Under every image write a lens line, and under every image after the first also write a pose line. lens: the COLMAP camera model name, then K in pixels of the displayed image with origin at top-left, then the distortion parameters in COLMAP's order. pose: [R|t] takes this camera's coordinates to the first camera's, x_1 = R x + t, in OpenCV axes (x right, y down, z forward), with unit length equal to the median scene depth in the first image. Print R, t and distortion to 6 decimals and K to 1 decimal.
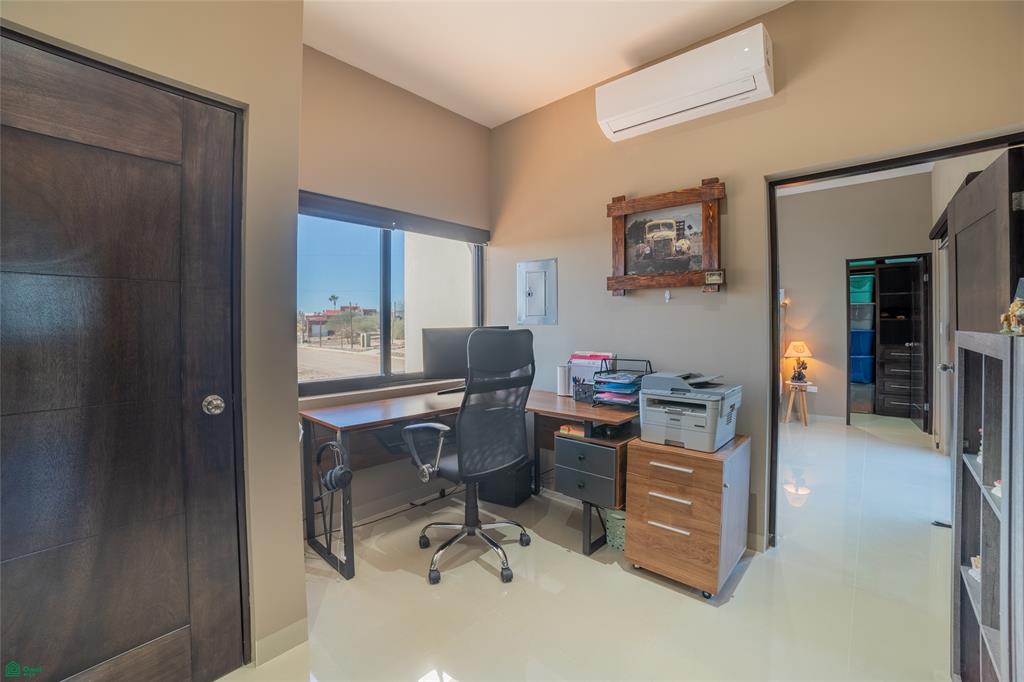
lens RADIAL K [[445.7, 0, 519.6], [0, 445.7, 317.8], [0, 0, 1]] dist [-0.039413, 0.000562]
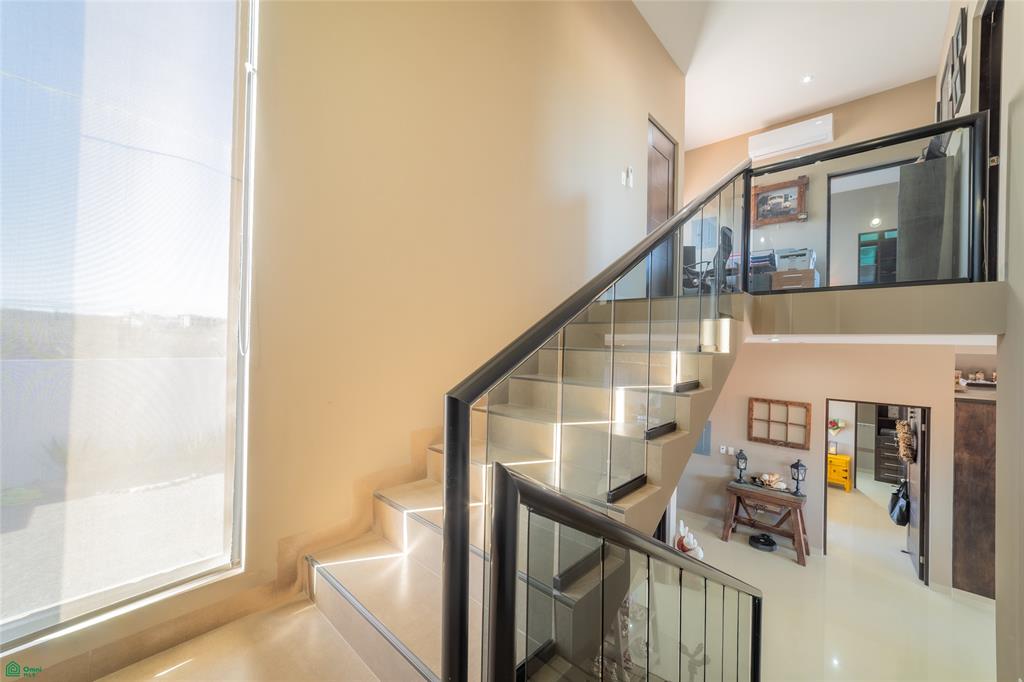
lens RADIAL K [[401.0, 0, 517.9], [0, 401.0, 333.5], [0, 0, 1]] dist [0.002462, 0.000272]
pose [[0.998385, 0.022517, -0.052164, -0.882705], [-0.021906, 0.999685, 0.012254, 0.497437], [0.052423, -0.011091, 0.998563, -1.157773]]
